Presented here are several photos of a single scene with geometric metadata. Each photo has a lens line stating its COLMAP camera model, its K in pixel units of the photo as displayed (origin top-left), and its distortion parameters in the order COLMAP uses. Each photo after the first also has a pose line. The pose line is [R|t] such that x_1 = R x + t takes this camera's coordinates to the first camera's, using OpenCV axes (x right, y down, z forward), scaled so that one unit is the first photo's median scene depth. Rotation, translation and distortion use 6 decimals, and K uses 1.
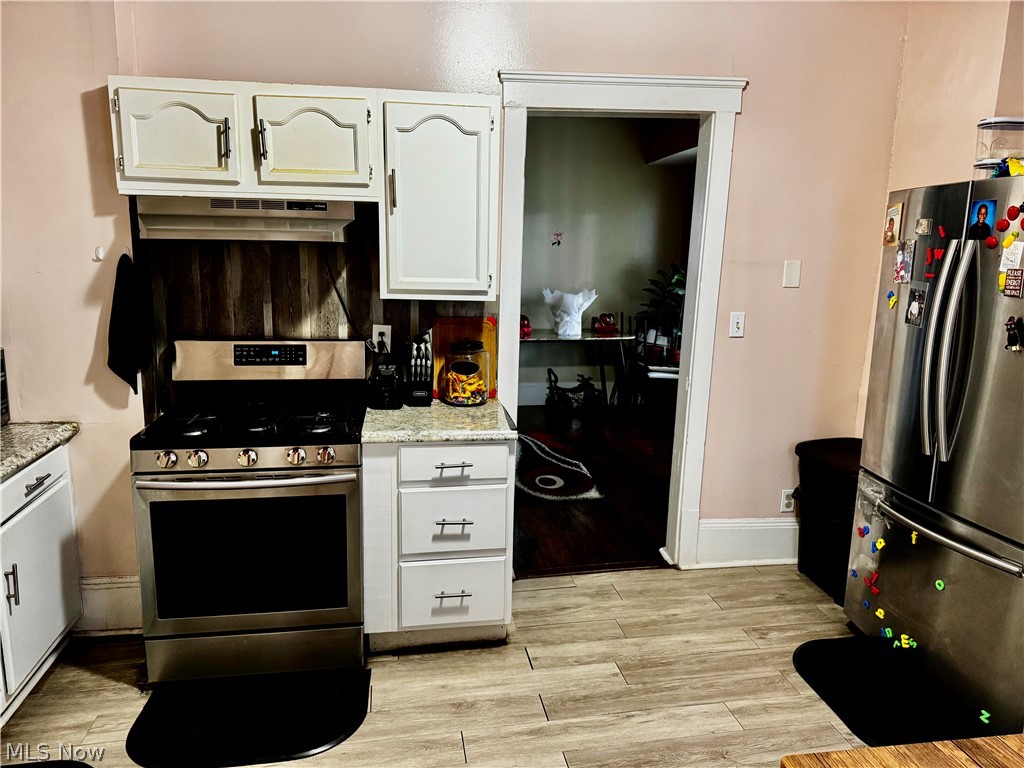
lens RADIAL K [[720.4, 0, 511.9], [0, 720.4, 385.6], [0, 0, 1]] dist [0.058493, -0.070641]
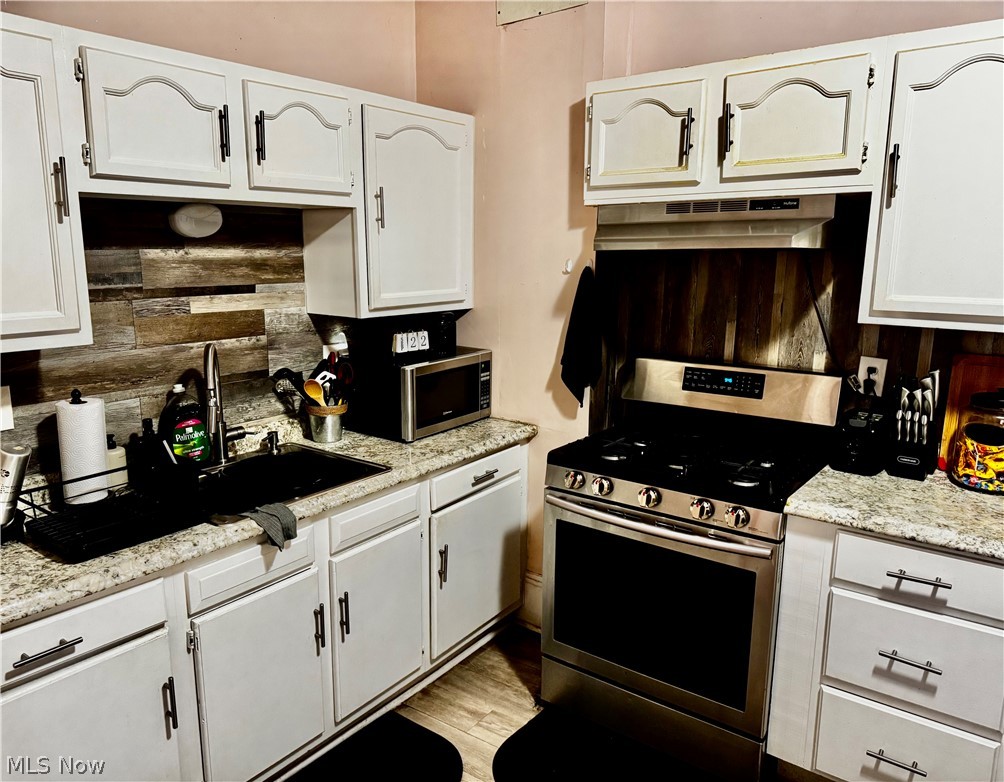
lens RADIAL K [[729.2, 0, 492.3], [0, 729.2, 390.4], [0, 0, 1]] dist [0.038975, -0.047546]
pose [[0.681056, 0.121999, -0.721997, 0.117955], [-0.127455, 0.990722, 0.047180, -0.042942], [0.721054, 0.059890, 0.690286, 0.231835]]
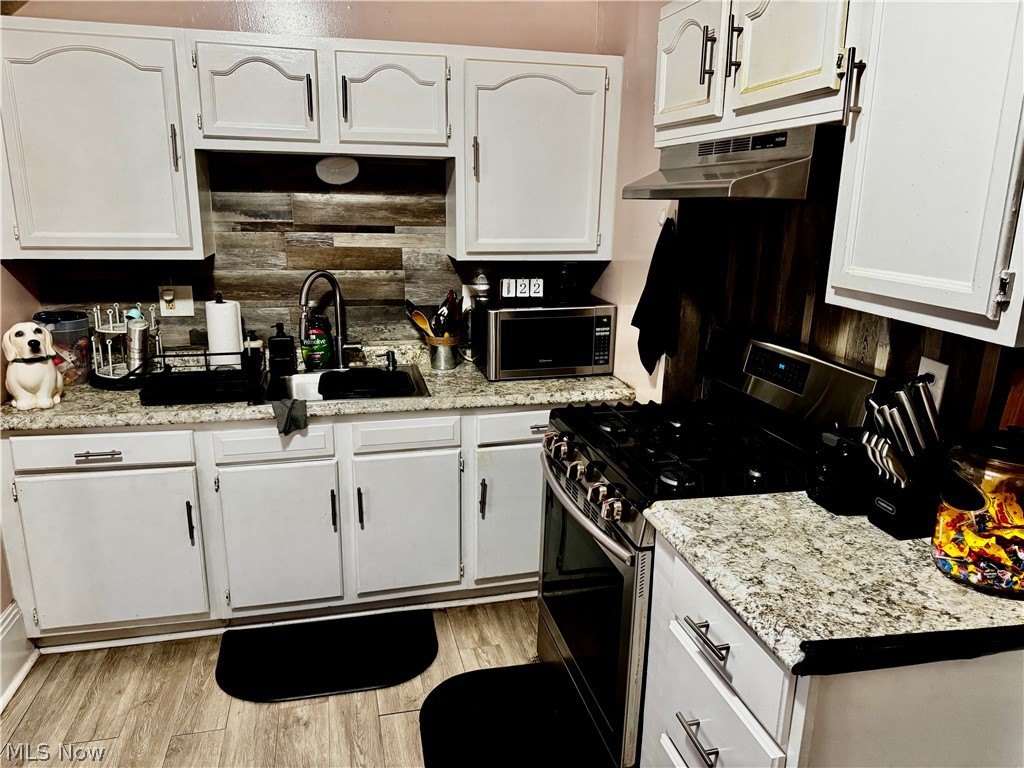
lens RADIAL K [[720.4, 0, 511.9], [0, 720.4, 386.6], [0, 0, 1]] dist [0.058493, -0.070641]
pose [[0.073944, 0.233700, -0.969493, 0.356914], [-0.205404, 0.954879, 0.214511, -0.135827], [0.975880, 0.183276, 0.118610, 0.753725]]
